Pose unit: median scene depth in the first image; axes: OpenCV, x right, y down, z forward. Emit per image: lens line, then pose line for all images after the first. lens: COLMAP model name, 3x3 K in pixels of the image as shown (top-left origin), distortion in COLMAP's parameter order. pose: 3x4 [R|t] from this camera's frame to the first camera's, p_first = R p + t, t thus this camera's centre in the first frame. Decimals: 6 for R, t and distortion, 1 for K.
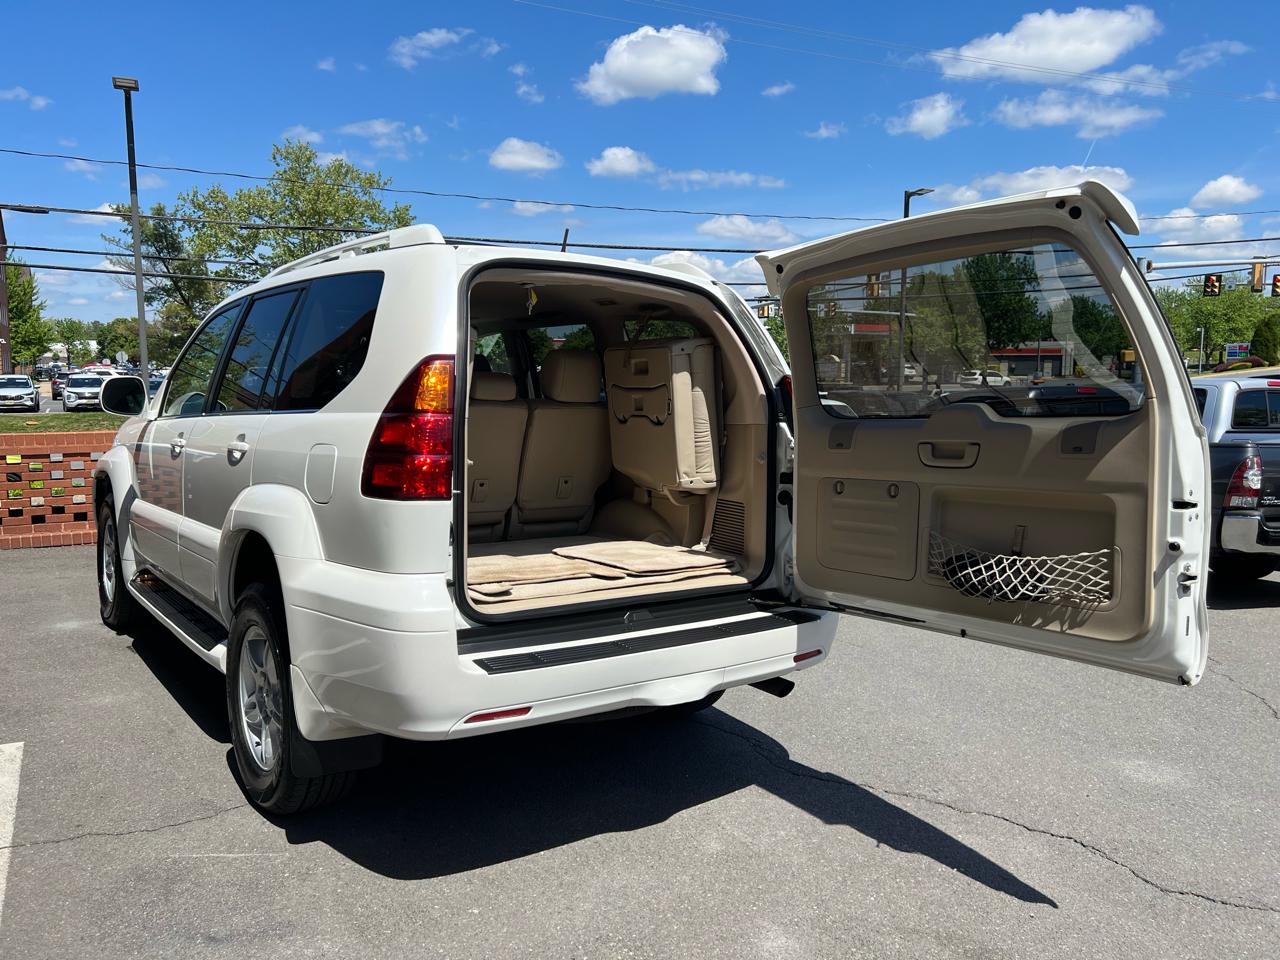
lens RADIAL K [[950.5, 0, 642.9], [0, 950.5, 445.0], [0, 0, 1]] dist [0.035663, -0.001864]
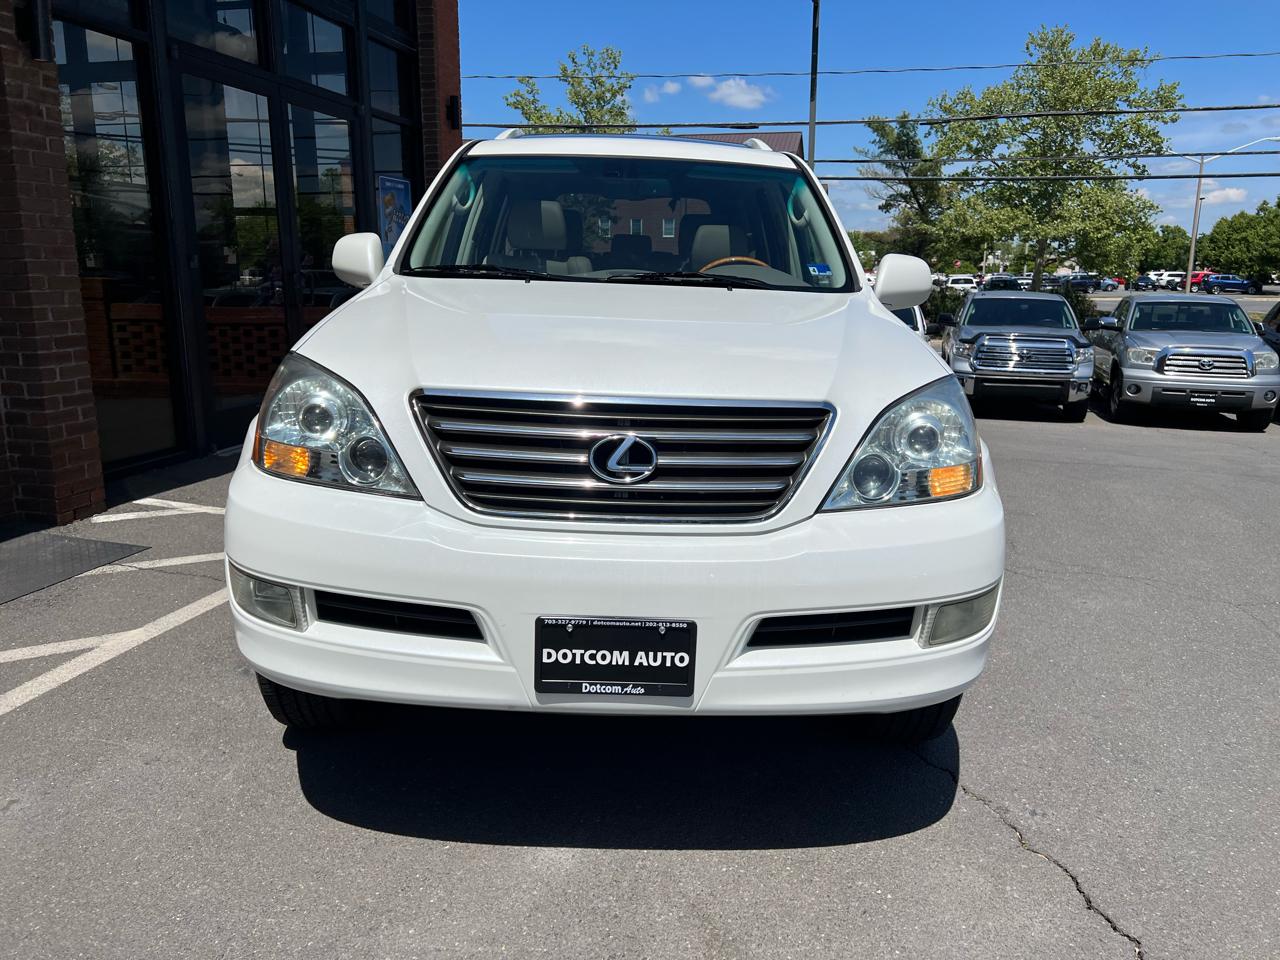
lens RADIAL K [[951.5, 0, 636.3], [0, 951.5, 463.9], [0, 0, 1]] dist [0.044569, -0.042237]
pose [[0.748782, 0.137209, -0.648459, 0.536855], [-0.060701, 0.988423, 0.139051, 0.027852], [0.660031, -0.064756, 0.748442, 0.311626]]
